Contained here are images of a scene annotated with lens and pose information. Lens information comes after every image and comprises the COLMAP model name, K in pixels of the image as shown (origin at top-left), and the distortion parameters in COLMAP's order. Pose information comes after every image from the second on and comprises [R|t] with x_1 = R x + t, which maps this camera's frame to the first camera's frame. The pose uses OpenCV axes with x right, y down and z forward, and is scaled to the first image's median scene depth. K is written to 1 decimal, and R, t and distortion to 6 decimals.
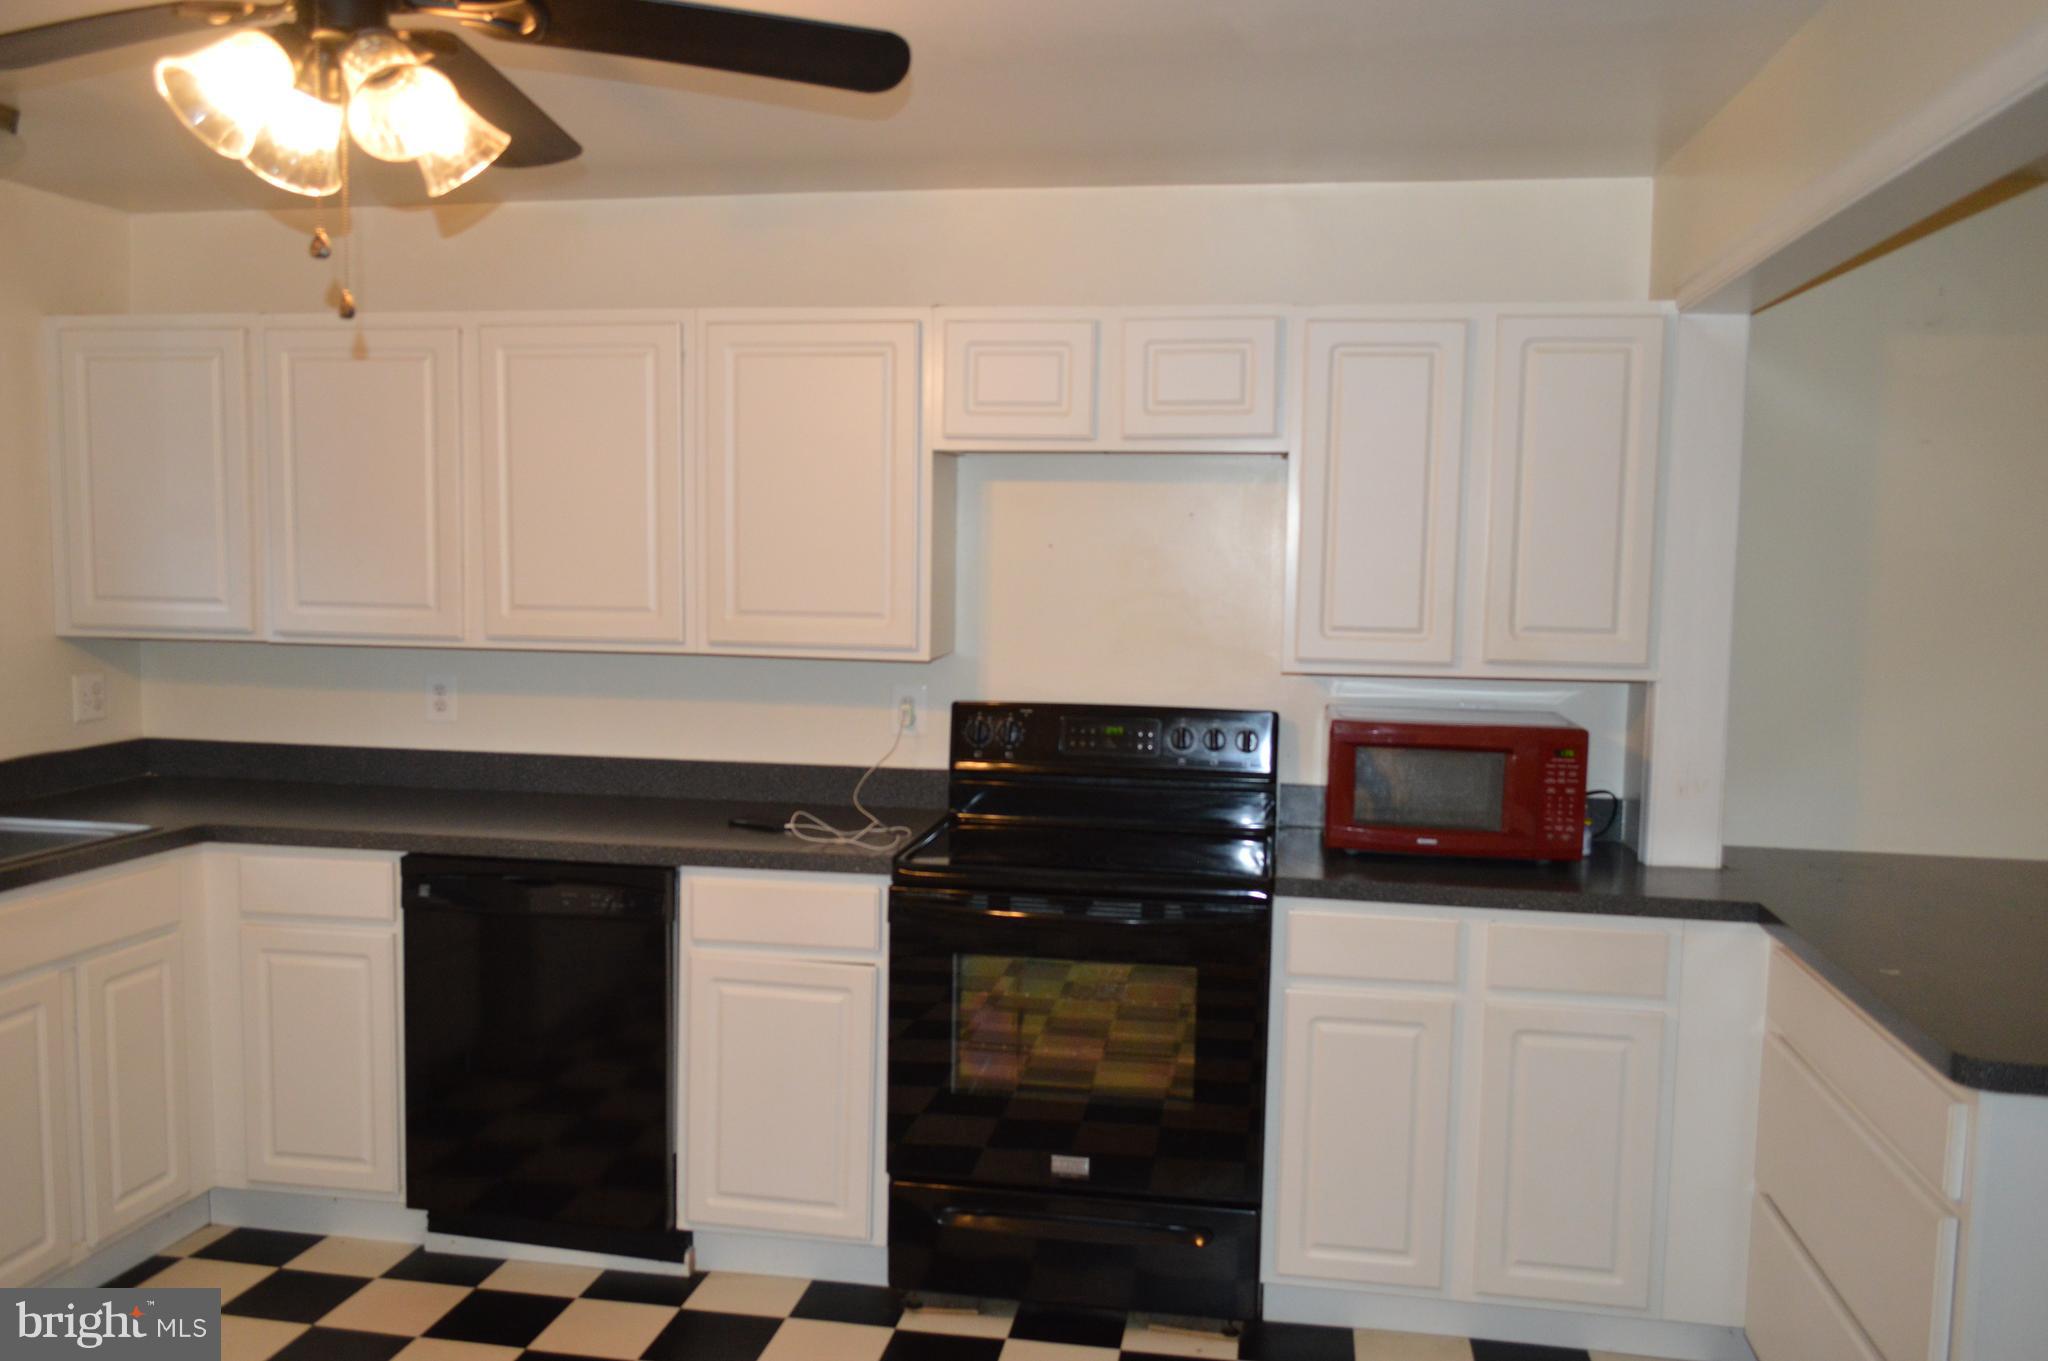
lens RADIAL K [[1642.5, 0, 1025.0], [0, 1642.5, 685.2], [0, 0, 1]] dist [0.002256, 0.001086]
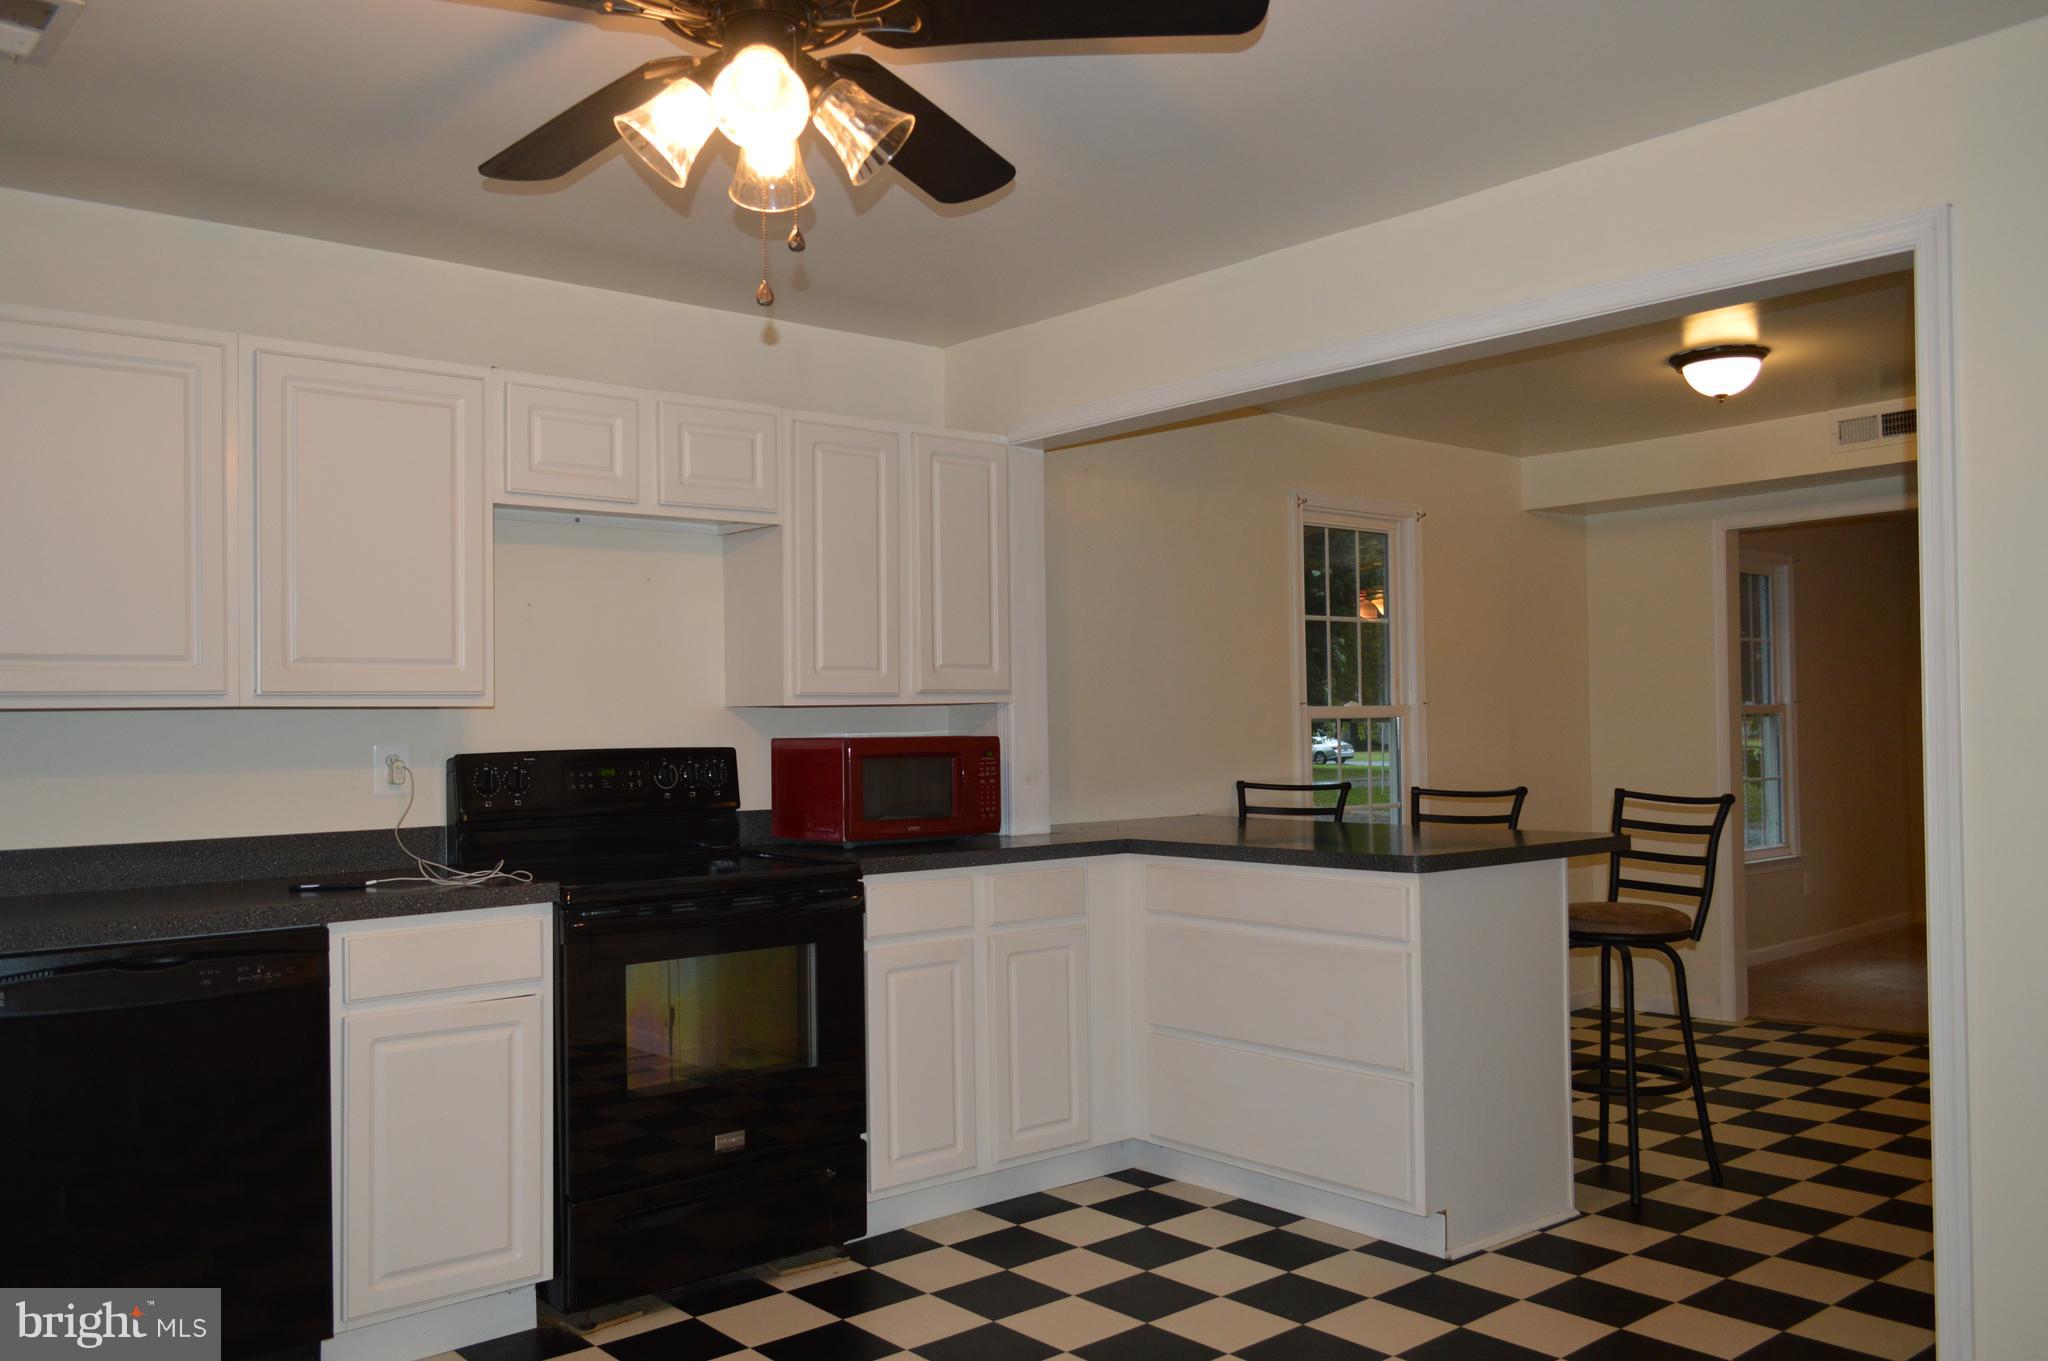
lens RADIAL K [[1642.5, 0, 1017.1], [0, 1642.5, 679.9], [0, 0, 1]] dist [0.002256, 0.001086]
pose [[0.640542, -0.007049, 0.767891, -0.678544], [0.091579, 0.993523, -0.067271, 0.072289], [-0.762443, 0.113412, 0.637038, 0.102723]]
